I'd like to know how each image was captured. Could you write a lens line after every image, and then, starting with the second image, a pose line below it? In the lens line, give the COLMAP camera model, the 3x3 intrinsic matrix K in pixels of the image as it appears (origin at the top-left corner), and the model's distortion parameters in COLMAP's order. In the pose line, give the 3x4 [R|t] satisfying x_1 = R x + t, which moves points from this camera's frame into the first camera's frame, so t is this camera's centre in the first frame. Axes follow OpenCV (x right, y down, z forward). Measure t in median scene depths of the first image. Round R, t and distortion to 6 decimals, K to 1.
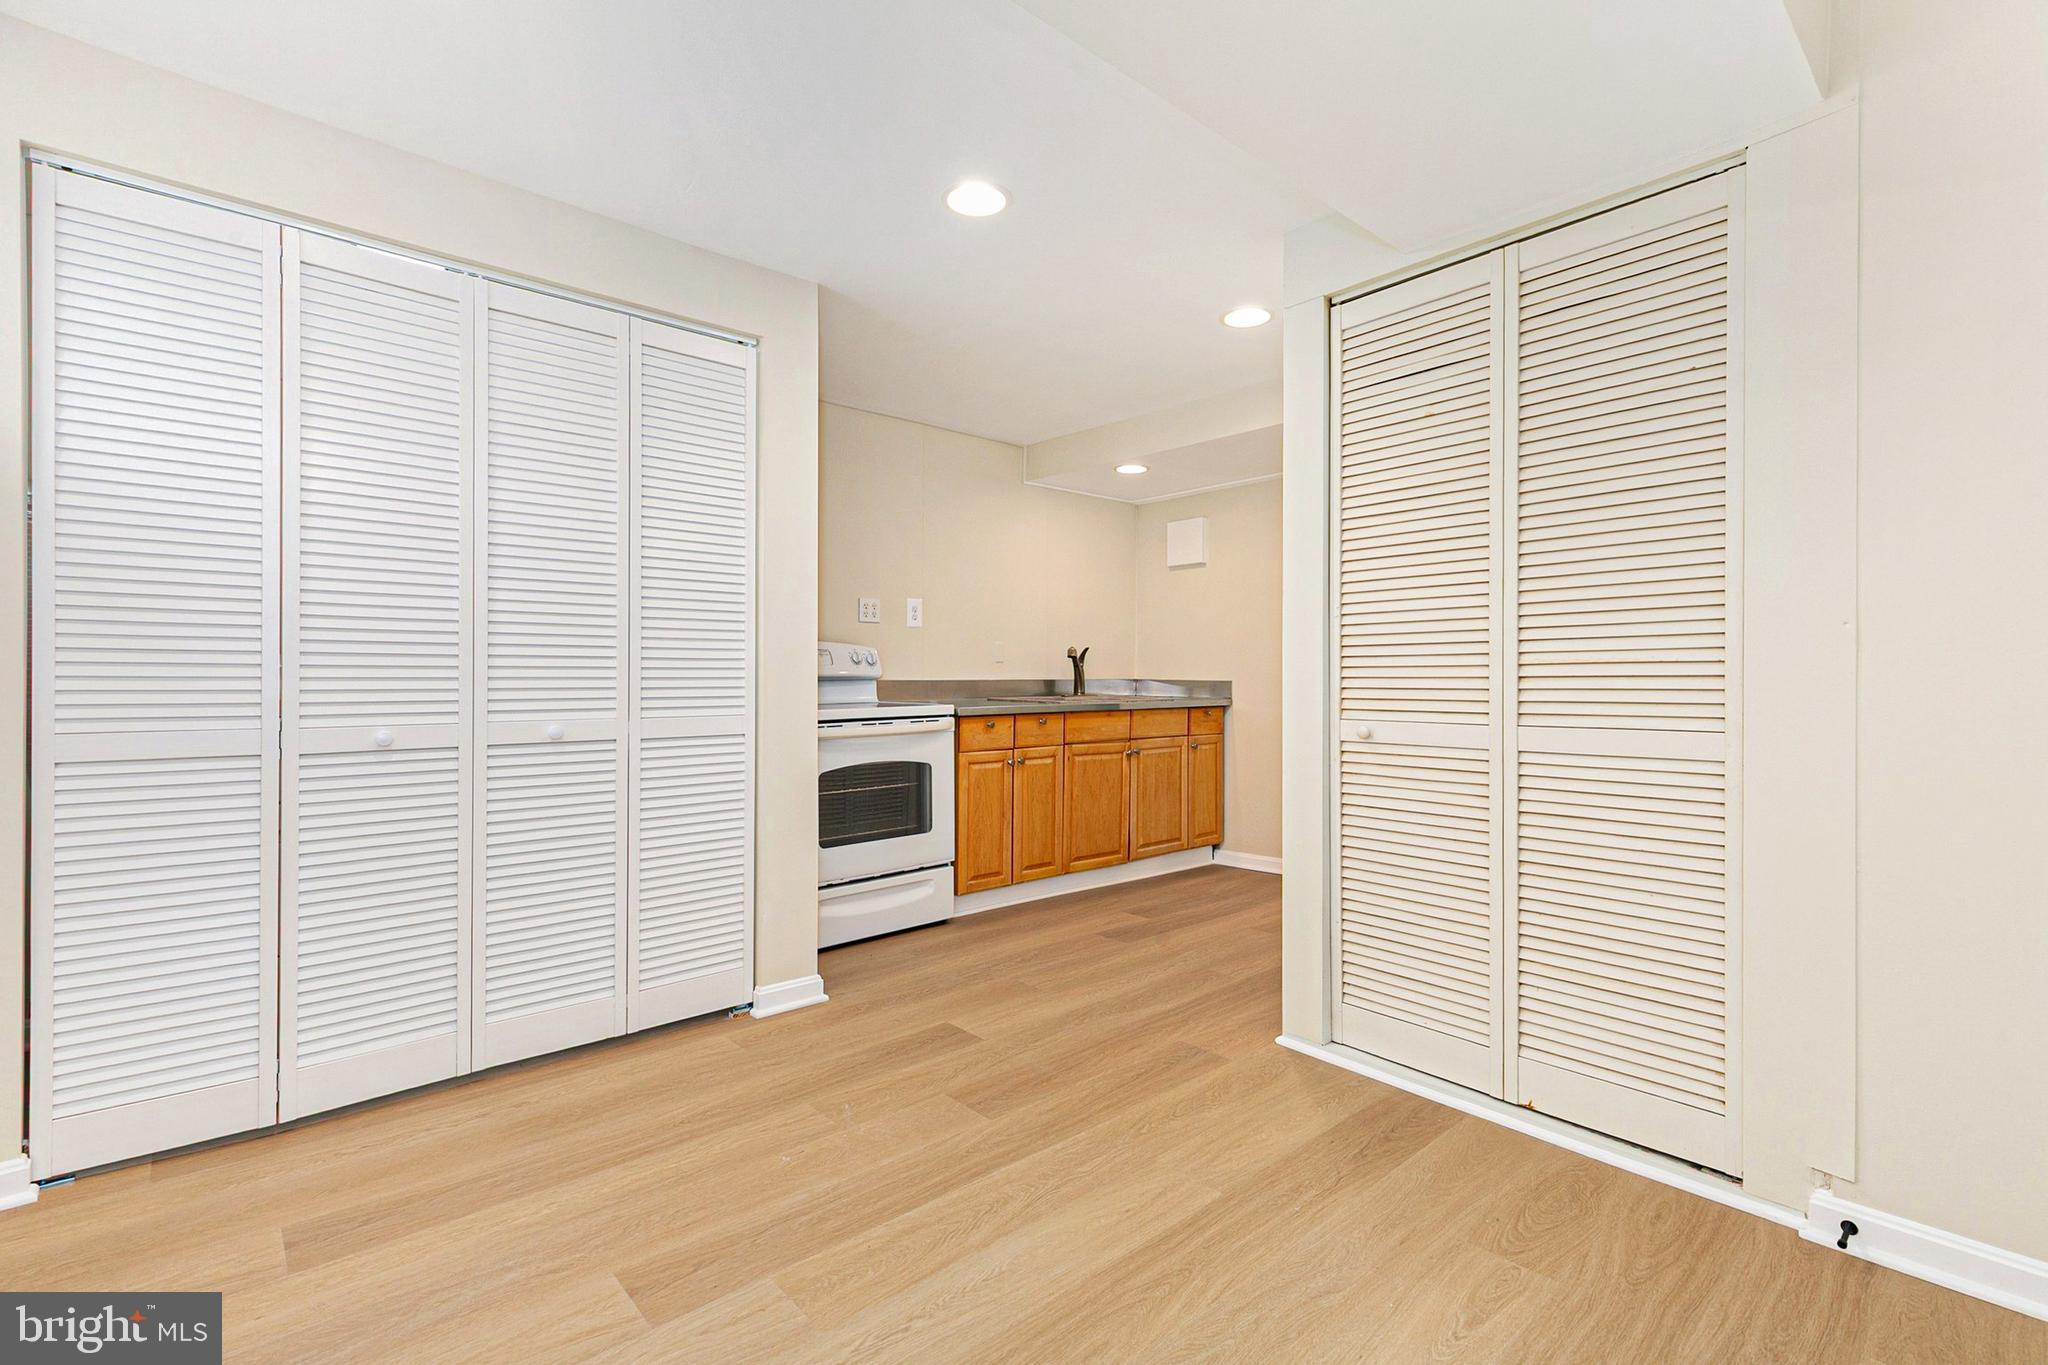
lens RADIAL K [[926.4, 0, 1005.9], [0, 926.4, 678.9], [0, 0, 1]] dist [0.013369, 0.000226]
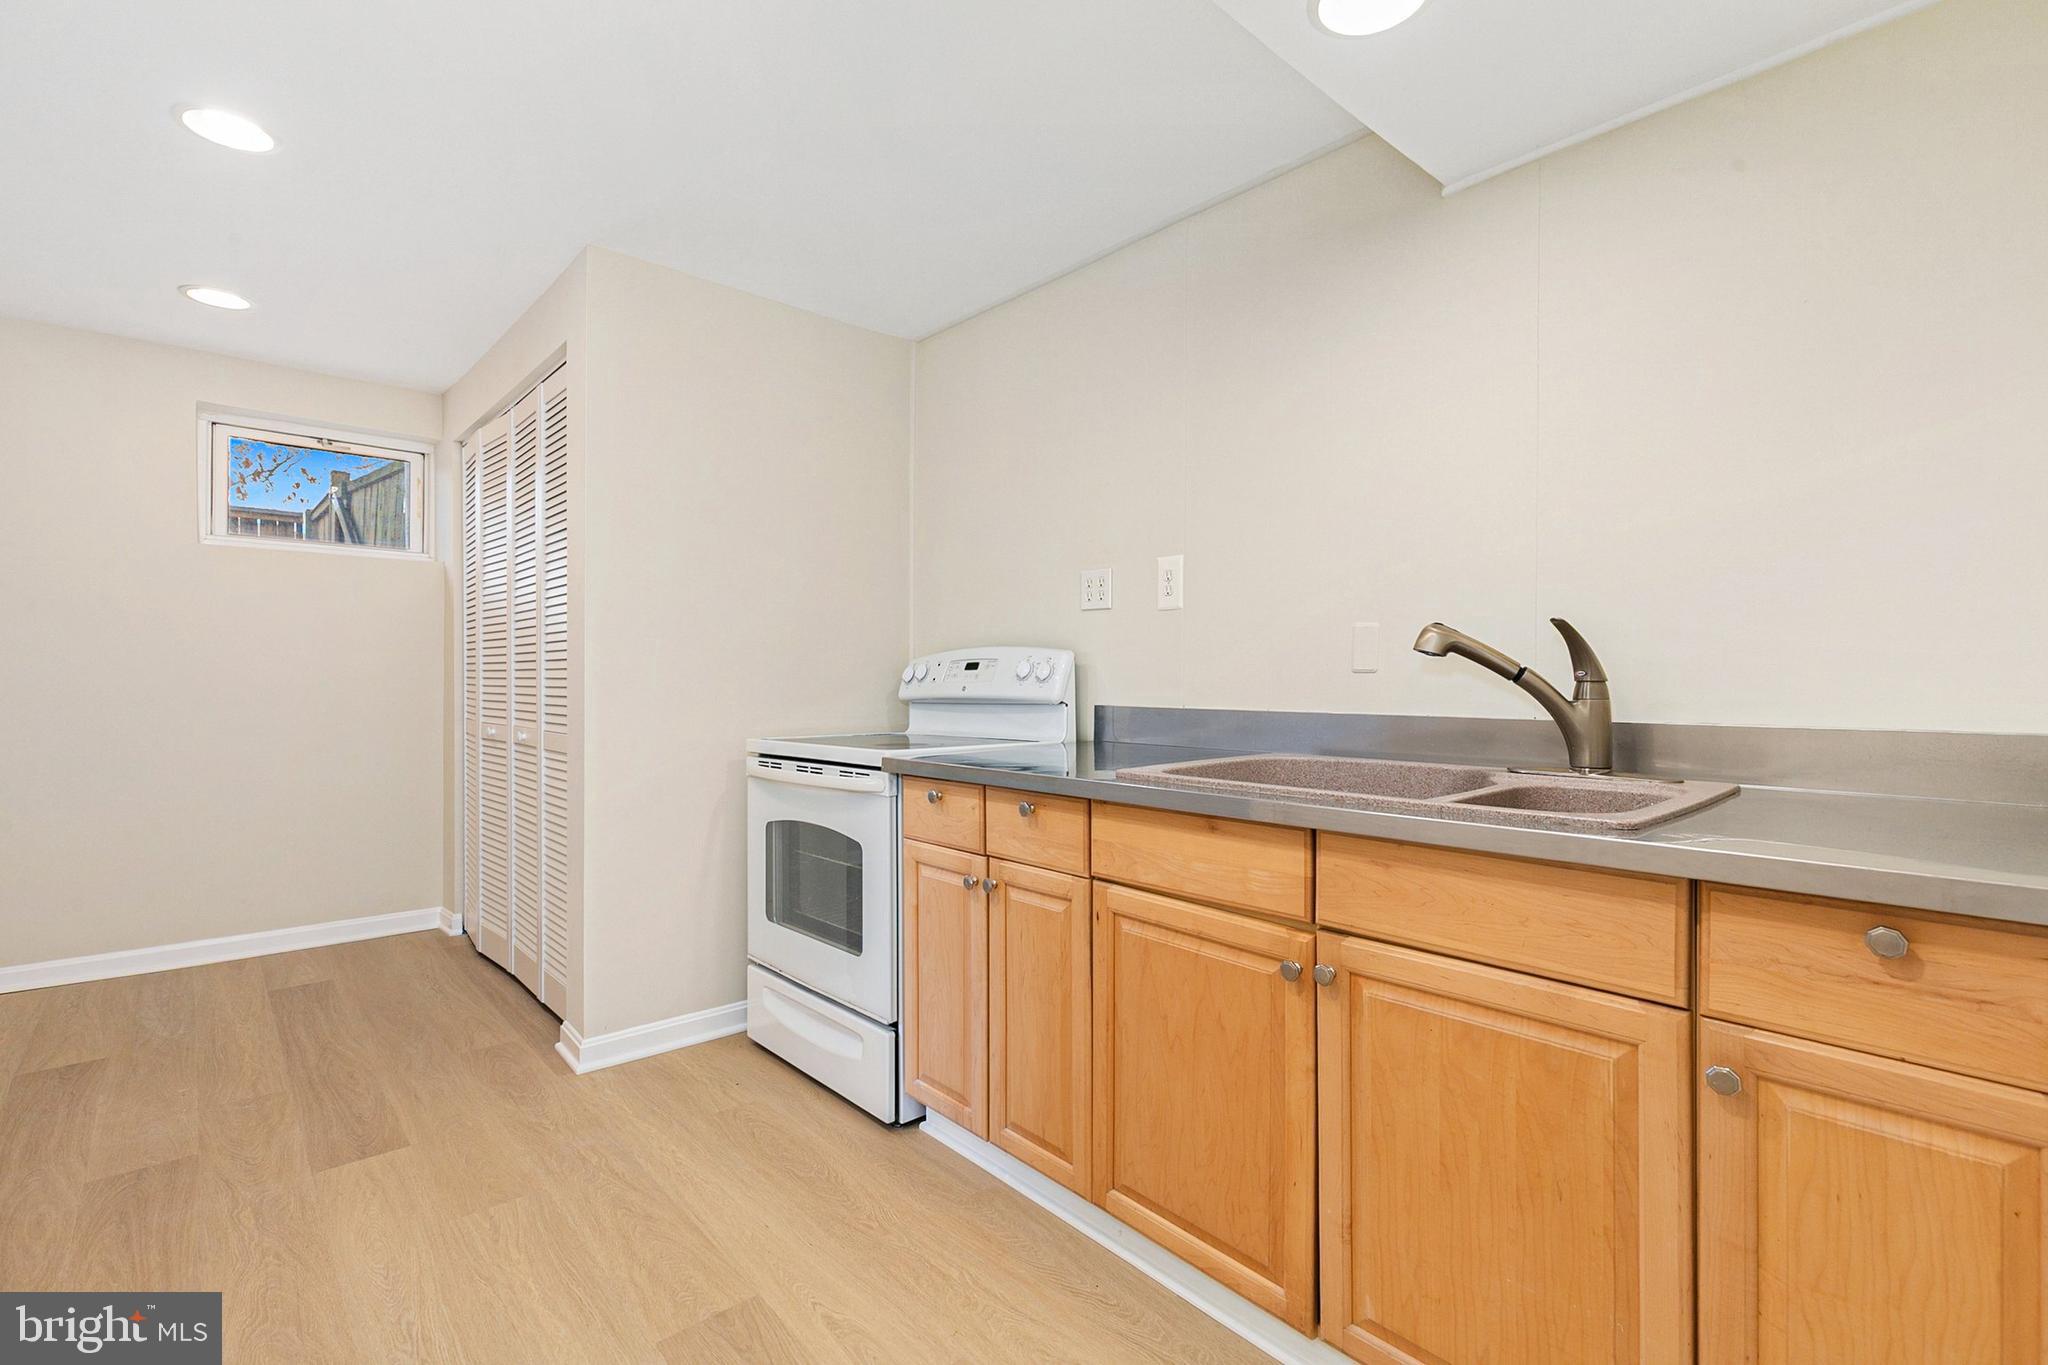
lens RADIAL K [[926.4, 0, 1005.9], [0, 926.4, 678.9], [0, 0, 1]] dist [0.013369, 0.000226]
pose [[-0.003452, -0.004889, -0.999982, 0.437455], [-0.005329, 0.999974, -0.004871, -0.012695], [0.999980, 0.005312, -0.003478, 0.910232]]
